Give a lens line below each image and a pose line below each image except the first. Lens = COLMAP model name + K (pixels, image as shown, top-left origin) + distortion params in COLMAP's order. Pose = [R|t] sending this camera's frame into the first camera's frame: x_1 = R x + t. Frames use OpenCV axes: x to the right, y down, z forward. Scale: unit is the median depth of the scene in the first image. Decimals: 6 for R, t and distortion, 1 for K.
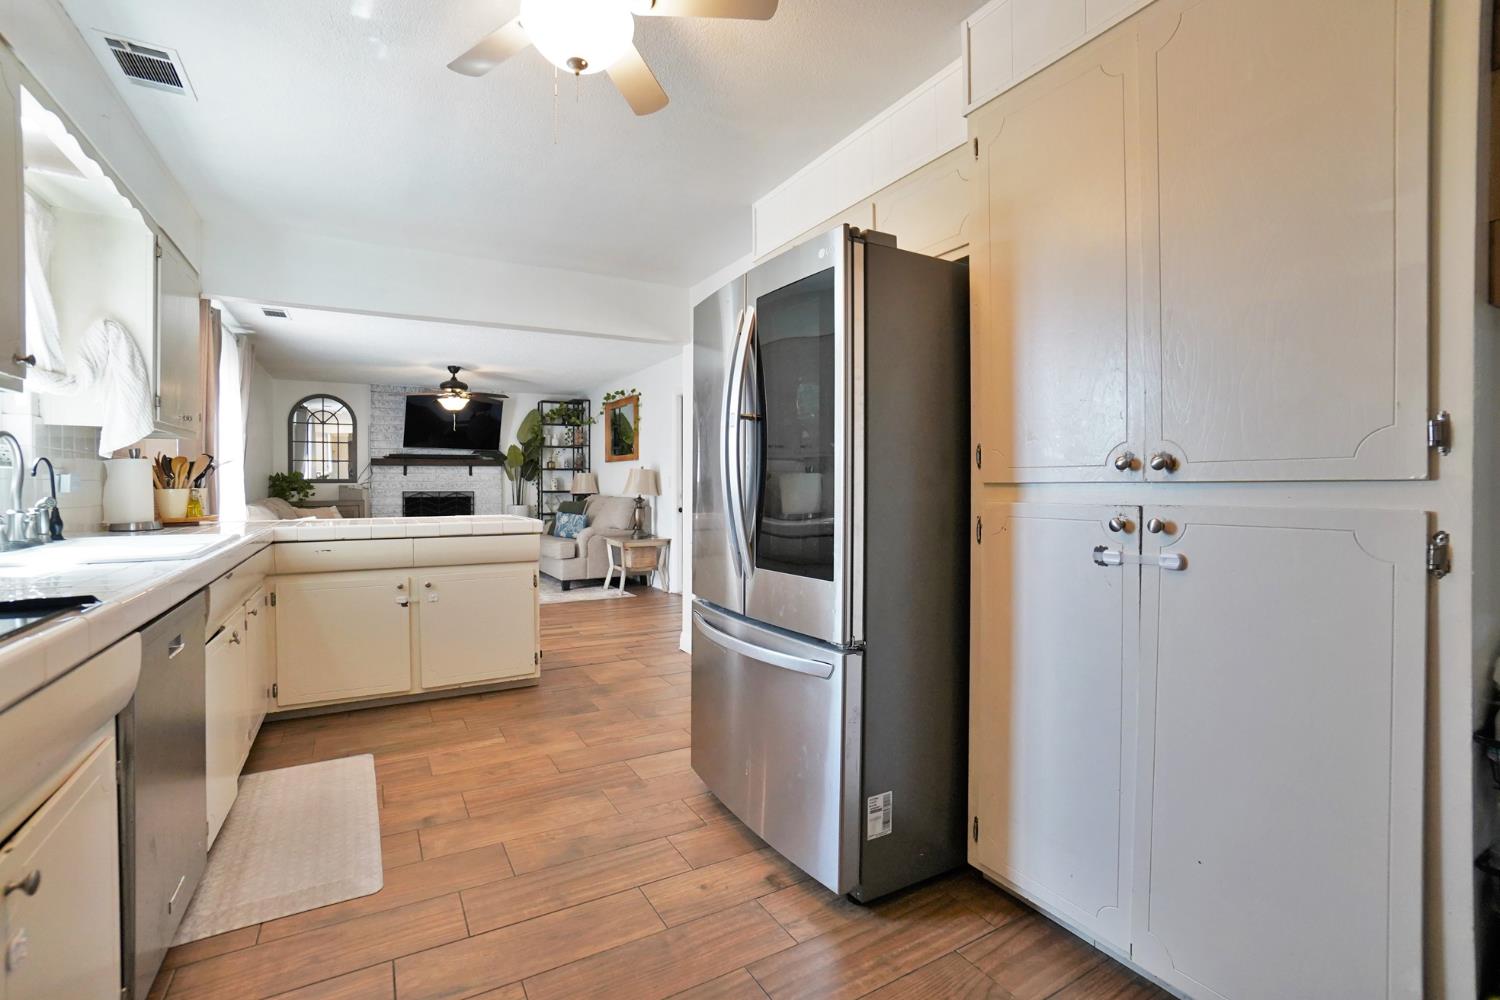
lens RADIAL K [[654.5, 0, 740.8], [0, 654.5, 492.2], [0, 0, 1]] dist [-0.025644, 0.004747]
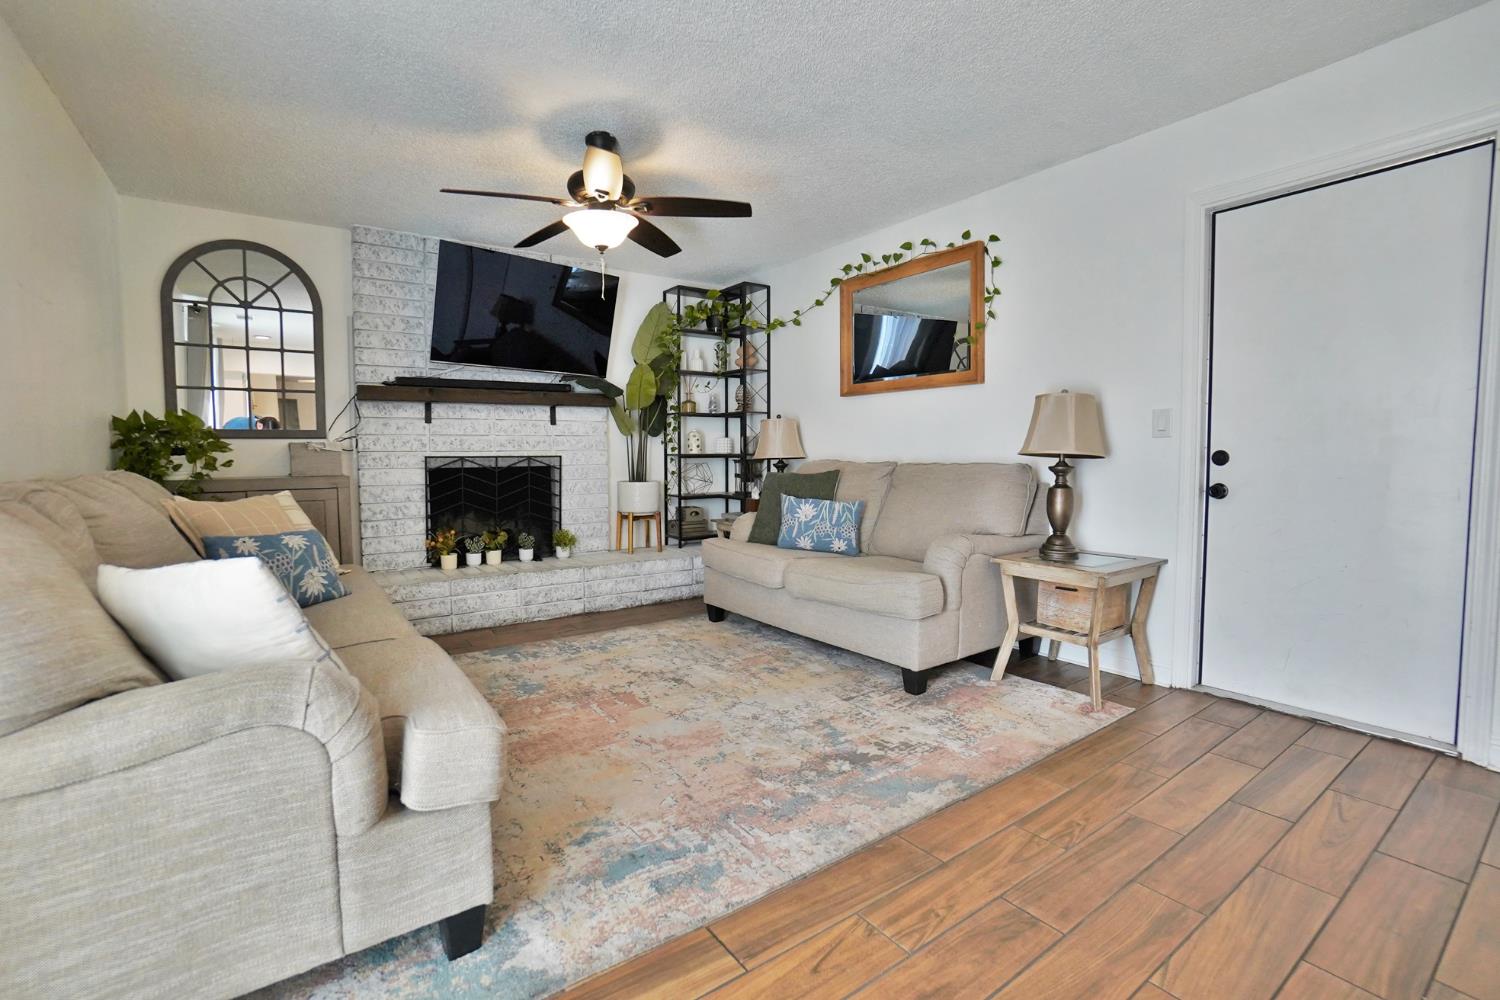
lens RADIAL K [[654.5, 0, 759.4], [0, 654.5, 495.6], [0, 0, 1]] dist [-0.025644, 0.004747]
pose [[0.994156, -0.013121, 0.107154, -0.326234], [0.007211, 0.998440, 0.055364, 0.003428], [-0.107714, -0.054268, 0.992700, 0.490488]]
